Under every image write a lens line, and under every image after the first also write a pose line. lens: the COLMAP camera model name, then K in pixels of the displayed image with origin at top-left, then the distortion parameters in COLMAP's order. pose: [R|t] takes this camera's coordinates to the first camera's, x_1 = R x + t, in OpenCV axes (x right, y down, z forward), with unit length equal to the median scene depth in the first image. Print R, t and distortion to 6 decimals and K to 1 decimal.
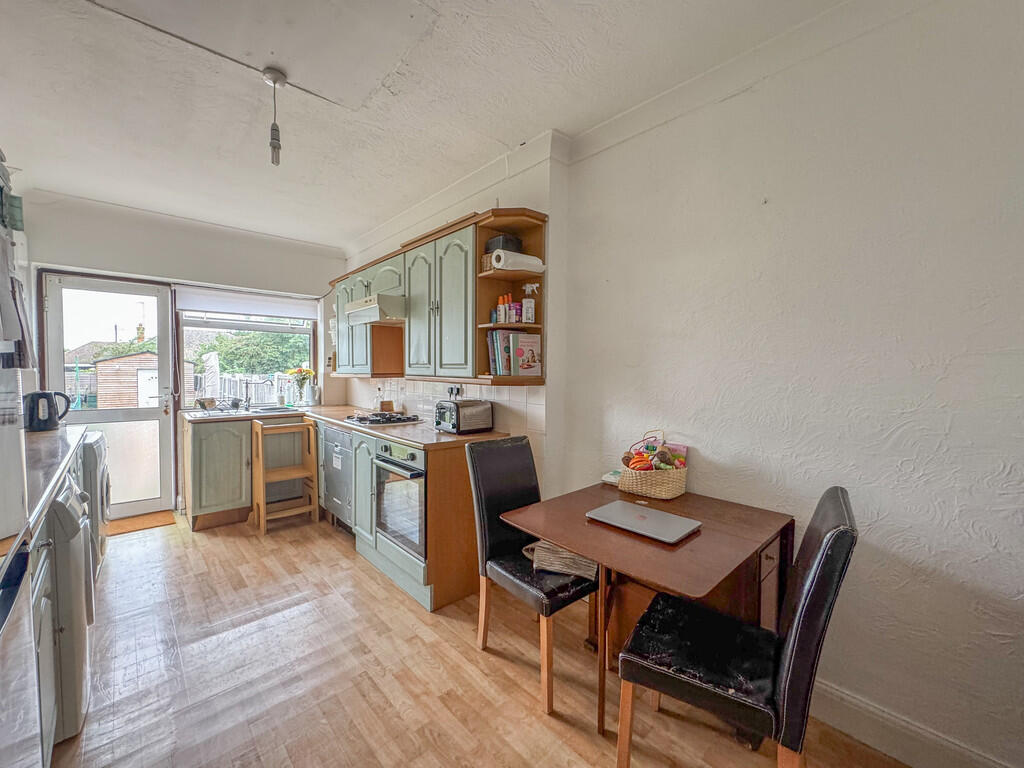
lens RADIAL K [[416.5, 0, 518.8], [0, 416.5, 386.4], [0, 0, 1]] dist [-0.002734, 0.000225]
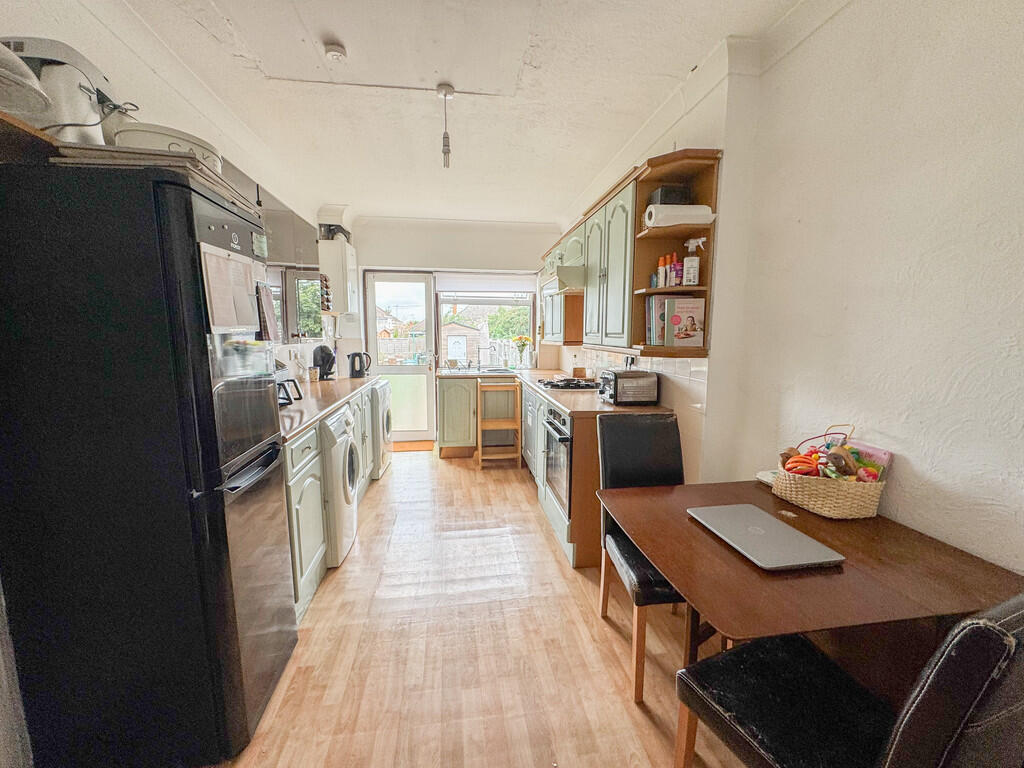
lens RADIAL K [[416.5, 0, 518.7], [0, 416.5, 387.1], [0, 0, 1]] dist [-0.002734, 0.000225]
pose [[0.821422, 0.070173, -0.565987, 0.231653], [-0.022504, 0.995617, 0.090780, -0.011746], [0.569876, -0.061832, 0.819401, 0.071064]]
